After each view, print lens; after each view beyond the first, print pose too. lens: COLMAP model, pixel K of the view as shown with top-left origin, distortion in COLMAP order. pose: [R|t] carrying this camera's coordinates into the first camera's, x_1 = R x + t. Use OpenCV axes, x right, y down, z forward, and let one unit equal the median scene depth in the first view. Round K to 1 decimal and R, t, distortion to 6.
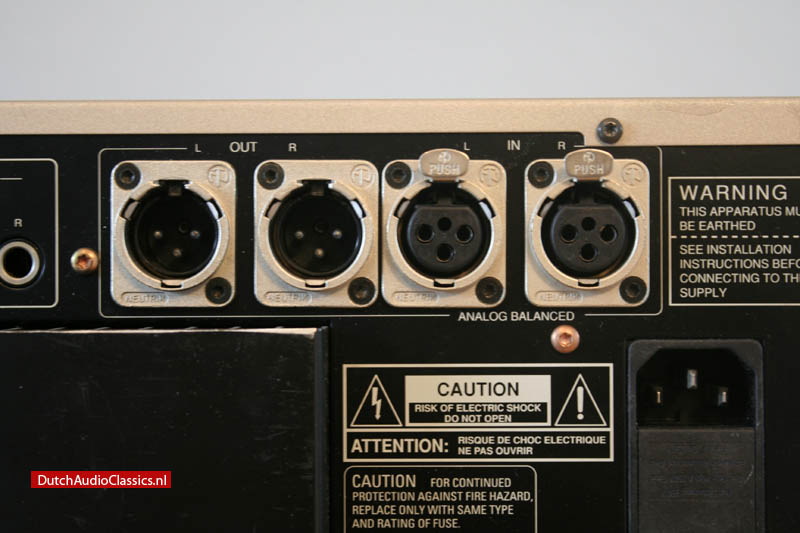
lens RADIAL K [[1860.4, 0, 383.4], [0, 1860.4, 237.8], [0, 0, 1]] dist [0.066244, 0.000000]
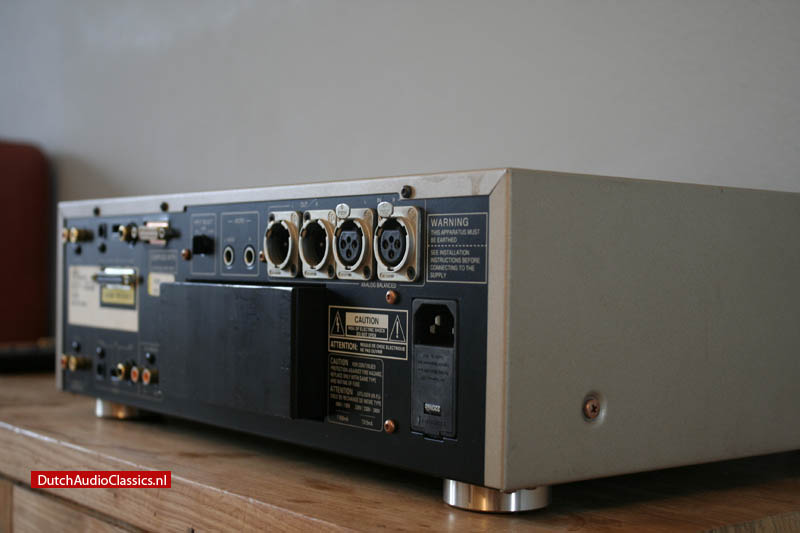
lens RADIAL K [[1231.5, 0, 399.7], [0, 1231.5, 265.9], [0, 0, 1]] dist [-0.109218, 0.000000]
pose [[0.622537, 0.013569, -0.782473, 1.129869], [0.001646, 0.999825, 0.018648, -0.003411], [0.782589, -0.012897, 0.622406, 0.188755]]
